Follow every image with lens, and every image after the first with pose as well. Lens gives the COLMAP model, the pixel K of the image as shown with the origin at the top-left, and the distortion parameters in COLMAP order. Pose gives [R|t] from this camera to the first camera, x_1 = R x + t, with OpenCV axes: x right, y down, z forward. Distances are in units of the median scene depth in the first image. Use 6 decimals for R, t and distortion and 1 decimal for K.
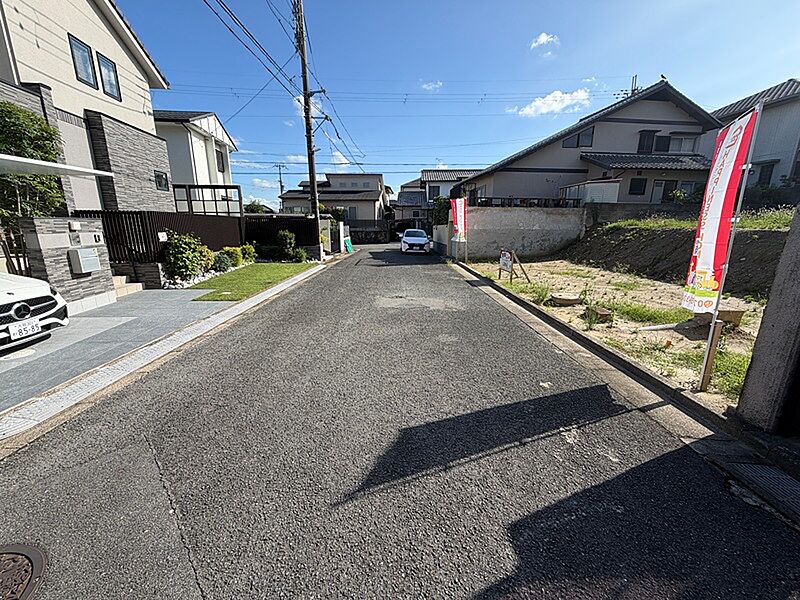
lens RADIAL K [[318.0, 0, 397.4], [0, 318.0, 300.4], [0, 0, 1]] dist [-0.001372, -0.000211]
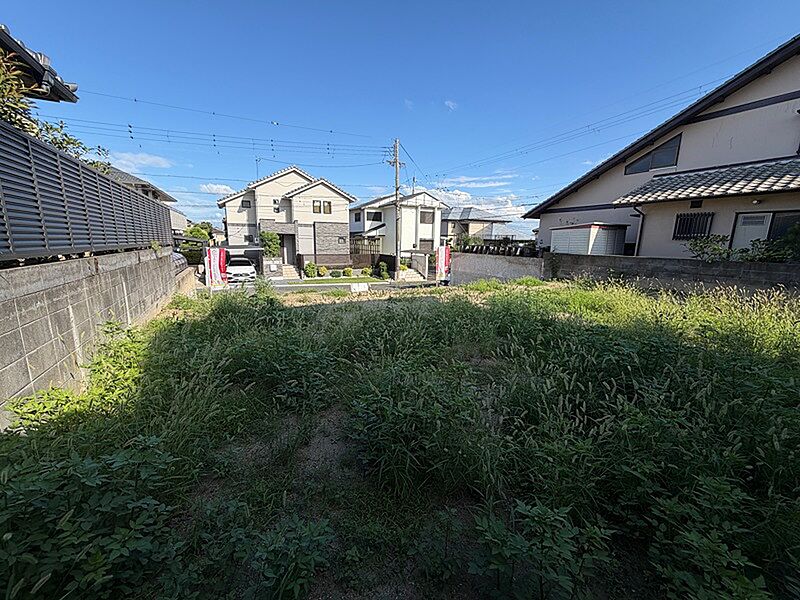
lens RADIAL K [[318.0, 0, 397.4], [0, 318.0, 300.4], [0, 0, 1]] dist [-0.001372, -0.000211]
pose [[0.355927, 0.176501, -0.917695, 1.267377], [-0.235227, 0.967305, 0.094810, -0.175528], [0.904425, 0.182121, 0.385808, 0.348060]]
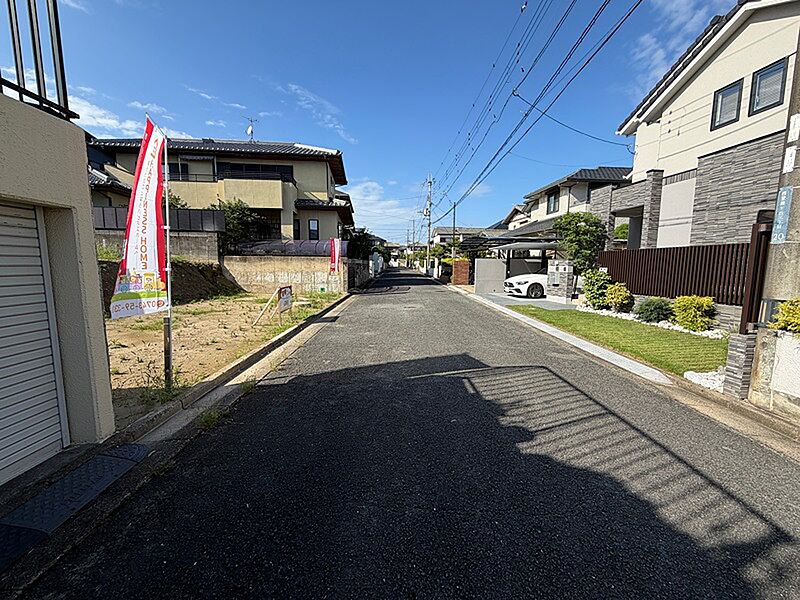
lens RADIAL K [[318.0, 0, 397.4], [0, 318.0, 300.4], [0, 0, 1]] dist [-0.001372, -0.000211]
pose [[-0.999837, -0.014758, 0.010397, 0.023742], [-0.010291, 0.939135, 0.343393, -0.264705], [-0.014831, 0.343230, -0.939134, 1.149844]]
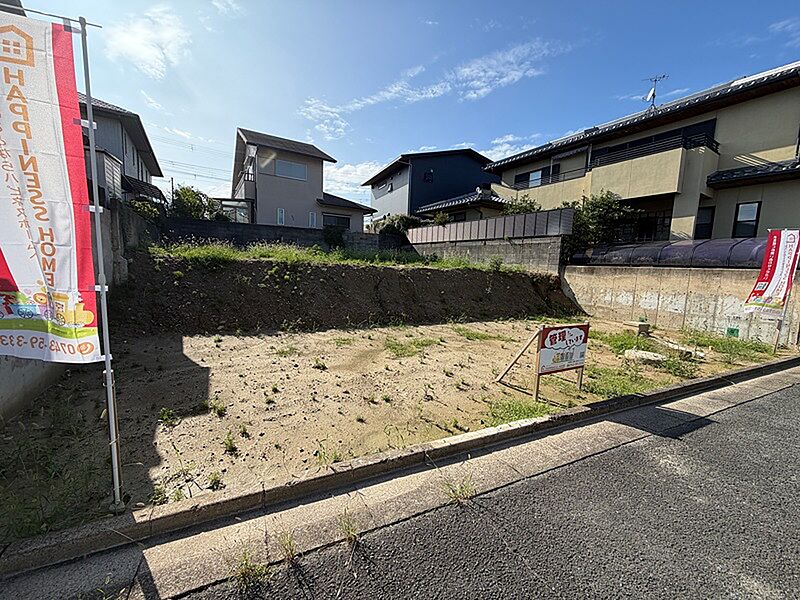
lens RADIAL K [[318.0, 0, 397.4], [0, 318.0, 300.4], [0, 0, 1]] dist [-0.001372, -0.000211]
pose [[-0.412961, -0.118036, 0.903067, 0.035329], [0.179157, 0.961663, 0.207621, -0.203187], [-0.892954, 0.247530, -0.375982, 0.864484]]
